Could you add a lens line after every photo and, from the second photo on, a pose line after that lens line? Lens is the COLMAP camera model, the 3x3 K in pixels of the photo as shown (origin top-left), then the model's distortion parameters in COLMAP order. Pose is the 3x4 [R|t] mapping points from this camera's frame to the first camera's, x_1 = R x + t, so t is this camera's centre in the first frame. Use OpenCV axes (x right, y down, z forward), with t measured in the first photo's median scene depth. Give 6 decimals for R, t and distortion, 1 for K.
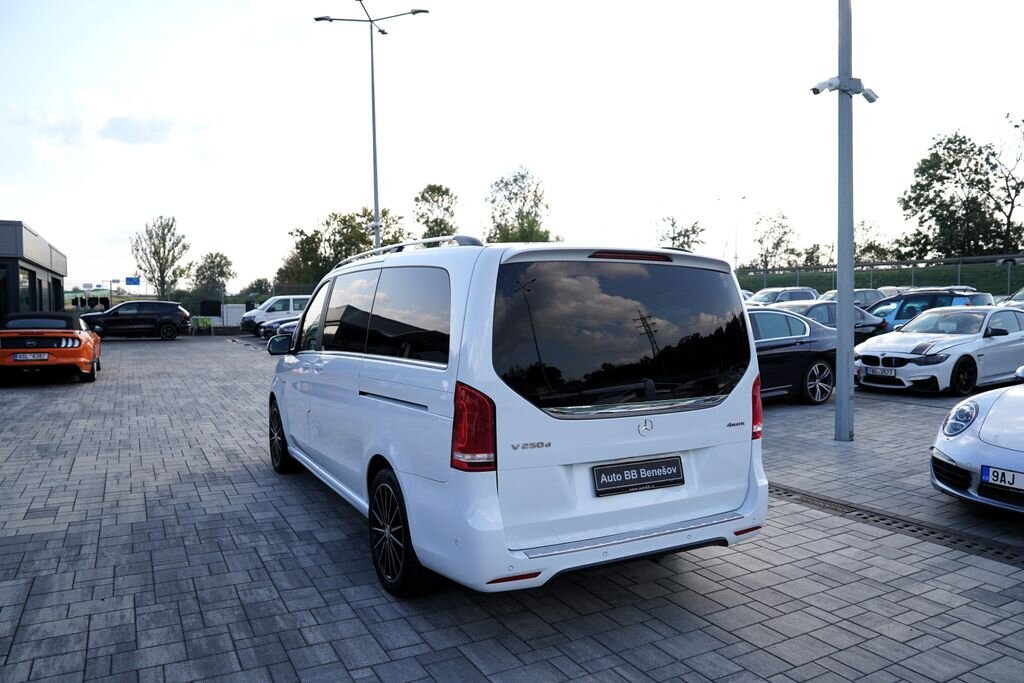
lens RADIAL K [[717.1, 0, 512.6], [0, 717.1, 325.0], [0, 0, 1]] dist [-0.126176, 0.087029]
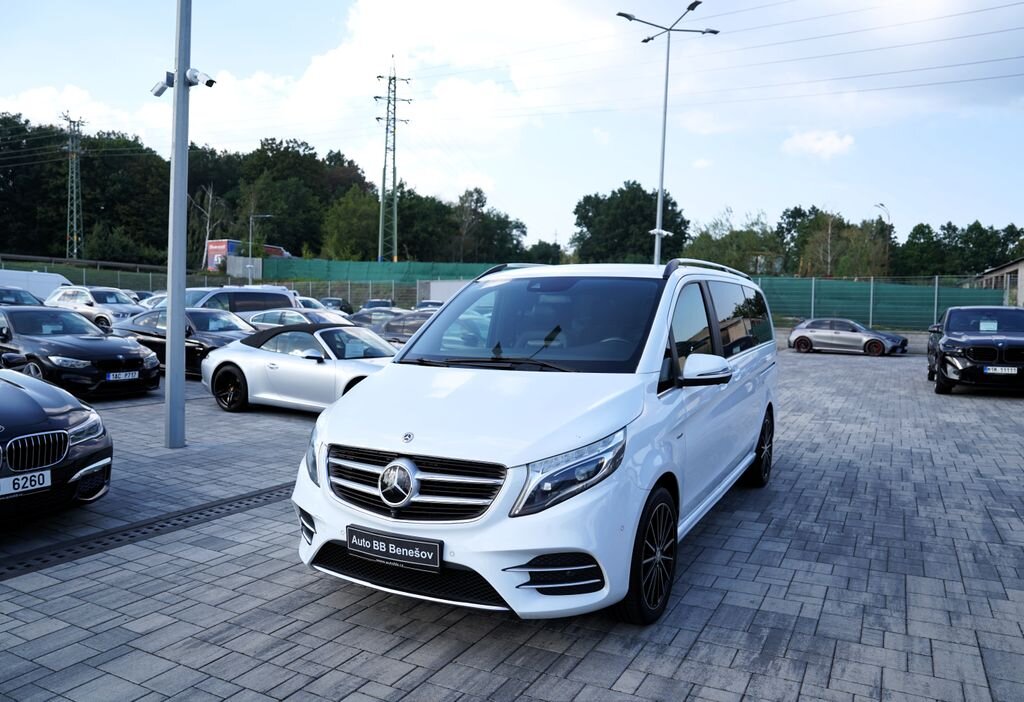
lens RADIAL K [[735.5, 0, 512.0], [0, 735.5, 351.0], [0, 0, 1]] dist [-0.111384, 0.076717]
pose [[-0.549151, -0.050860, 0.834174, -0.928216], [0.009402, 0.997707, 0.067021, -0.044405], [-0.835670, 0.044648, -0.547414, 1.776745]]
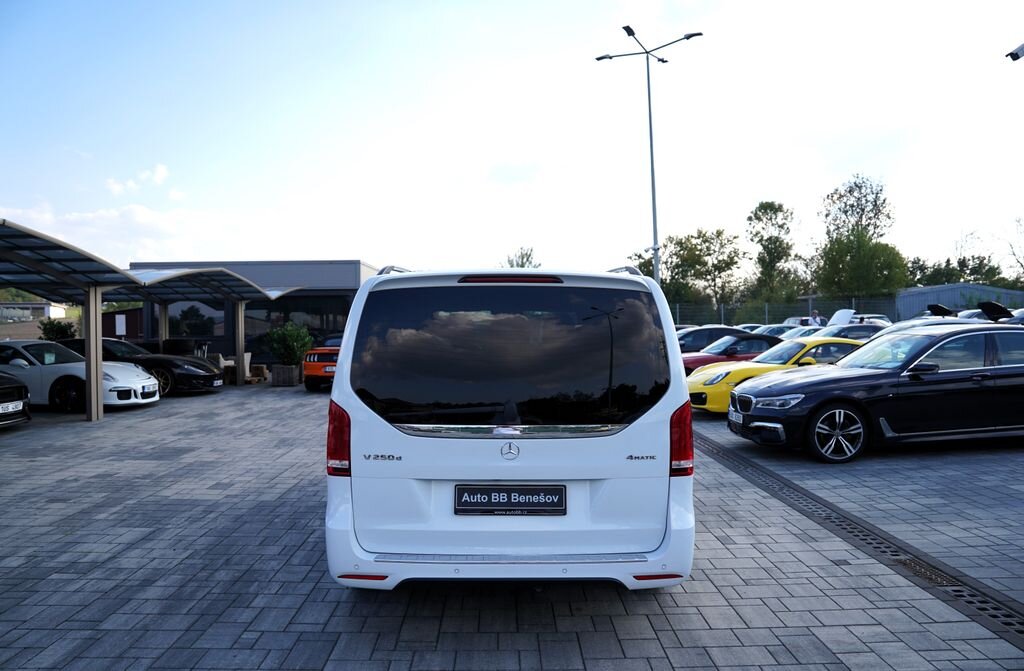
lens RADIAL K [[698.9, 0, 509.5], [0, 698.9, 315.3], [0, 0, 1]] dist [-0.114711, 0.072681]
pose [[0.884783, -0.013631, -0.465803, 0.414444], [-0.006107, 0.999147, -0.040839, -0.003762], [0.465963, 0.038978, 0.883945, 0.086854]]
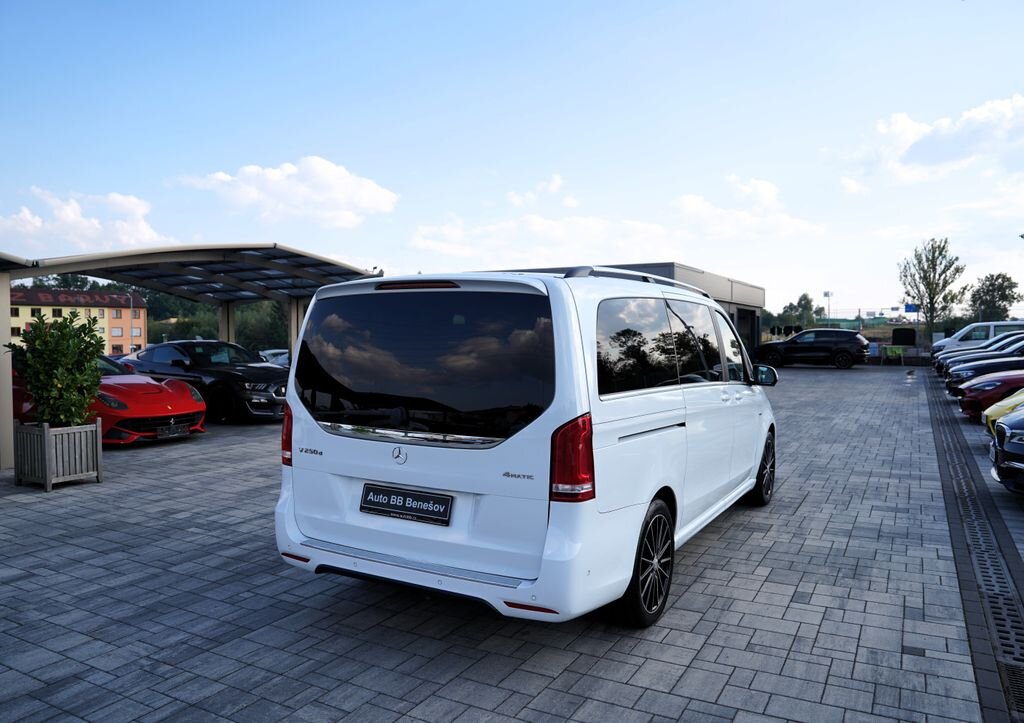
lens RADIAL K [[743.6, 0, 514.1], [0, 743.6, 338.1], [0, 0, 1]] dist [-0.122867, 0.080699]
pose [[0.543467, 0.001438, -0.839429, 0.744746], [-0.019663, 0.999746, -0.011018, -0.008973], [0.839200, 0.022494, 0.543357, 0.365119]]
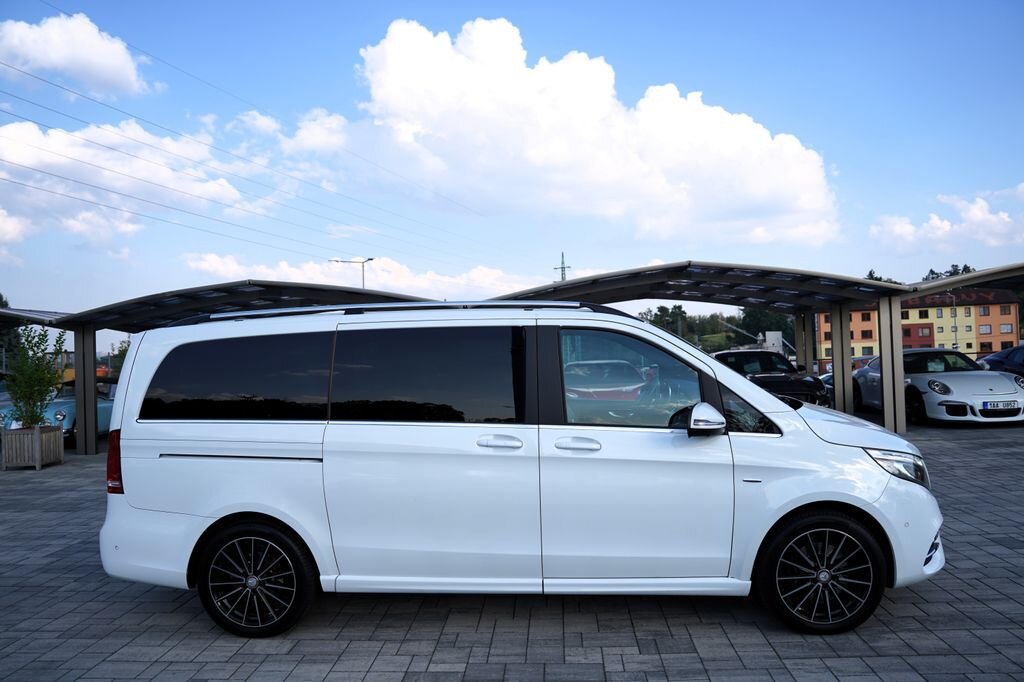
lens RADIAL K [[717.1, 0, 512.6], [0, 717.1, 324.5], [0, 0, 1]] dist [-0.126176, 0.087029]
pose [[-0.523779, -0.014392, -0.851733, 0.701574], [0.015289, 0.999537, -0.026291, -0.049313], [0.851717, -0.026793, -0.523317, 1.566622]]
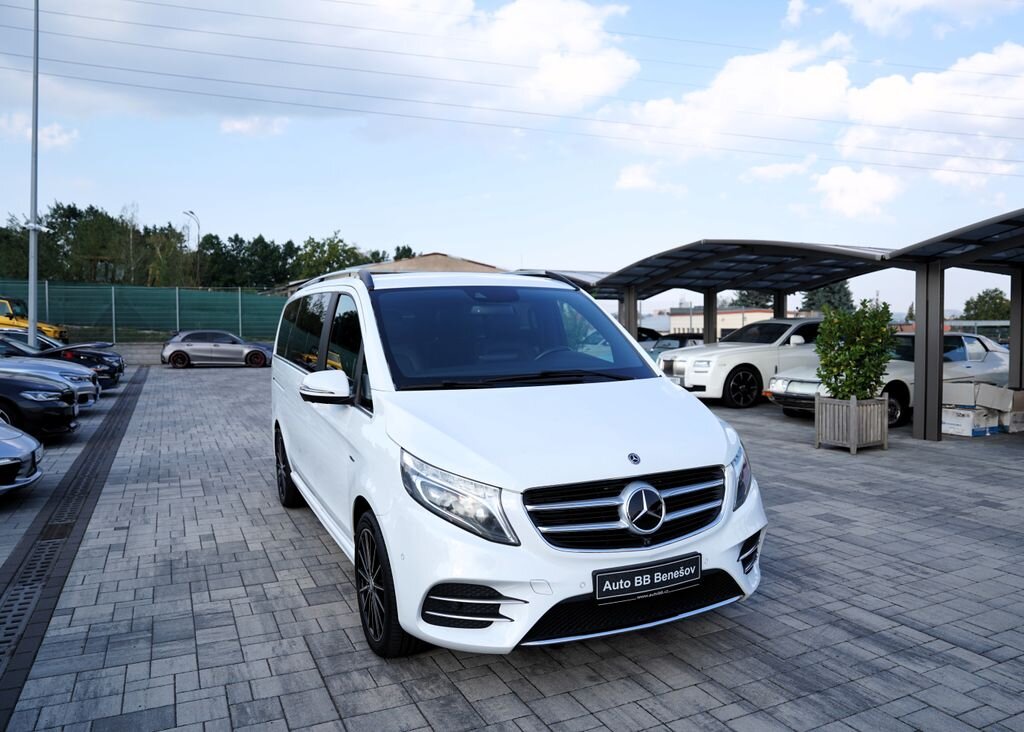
lens RADIAL K [[775.9, 0, 535.4], [0, 775.9, 367.2], [0, 0, 1]] dist [-0.102973, 0.063431]
pose [[-0.999137, 0.002230, 0.041481, -0.281304], [0.005435, 0.996991, 0.077329, -0.050163], [-0.041184, 0.077488, -0.996142, 2.135248]]
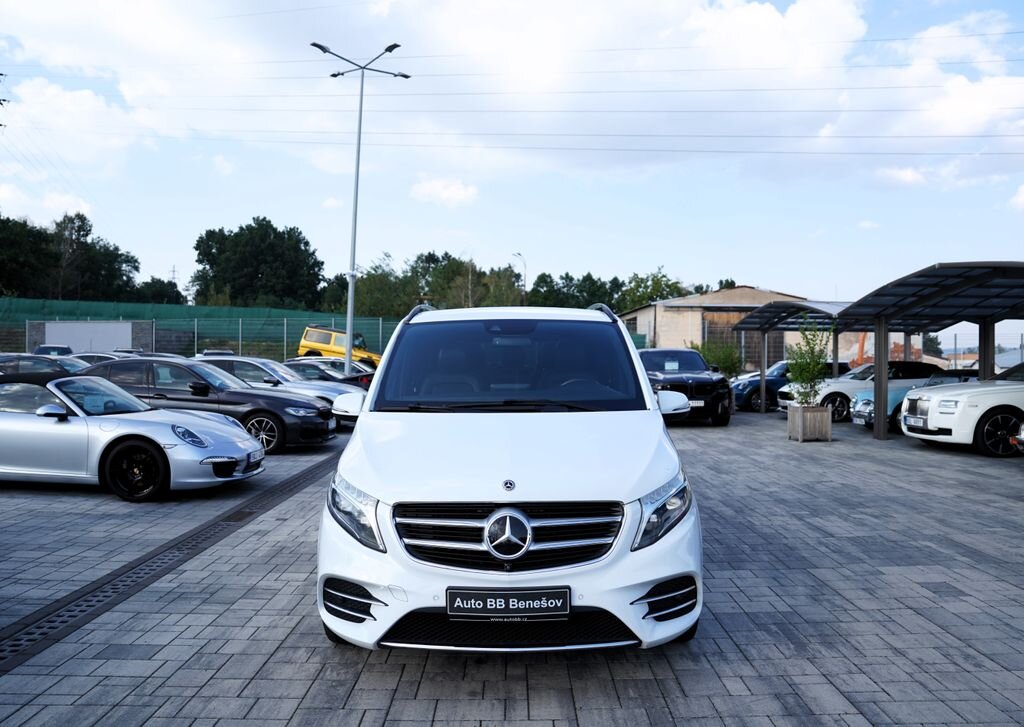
lens RADIAL K [[771.1, 0, 512.0], [0, 771.1, 363.5], [0, 0, 1]] dist [-0.117356, 0.087598]
pose [[-0.878496, -0.005975, 0.477712, -0.650293], [0.007545, 0.999624, 0.026377, -0.045321], [-0.477690, 0.026777, -0.878120, 2.070140]]
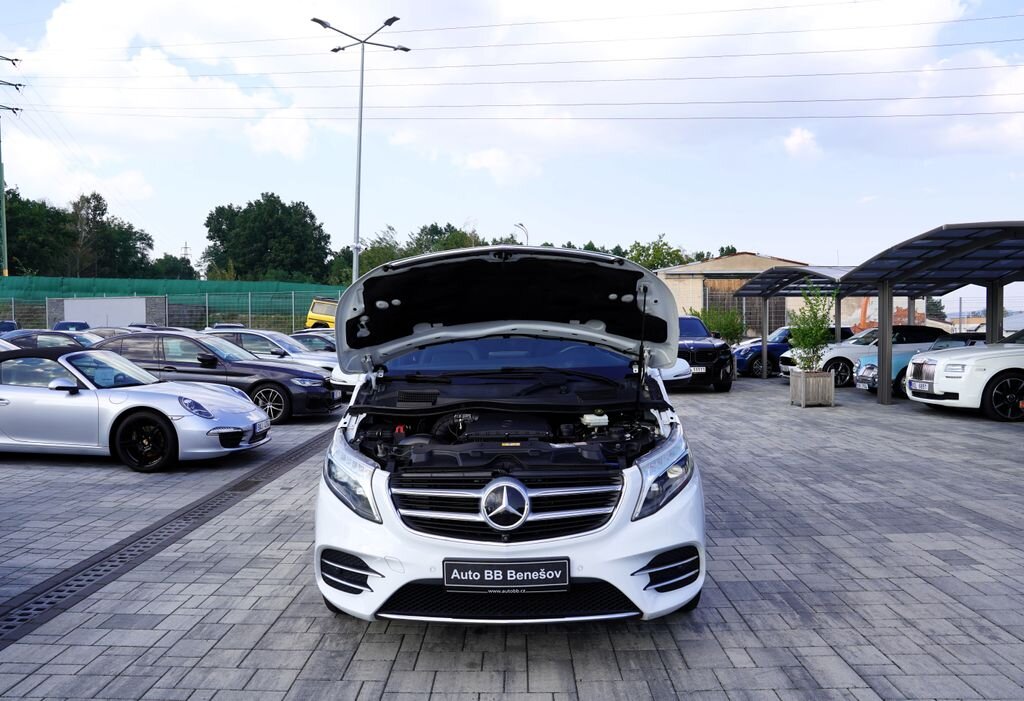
lens RADIAL K [[754.8, 0, 485.6], [0, 754.8, 355.3], [0, 0, 1]] dist [-0.115836, 0.084994]
pose [[-0.858608, -0.009930, 0.512537, -0.642717], [0.021651, 0.998218, 0.055610, -0.042604], [-0.512176, 0.058844, -0.856862, 2.041601]]
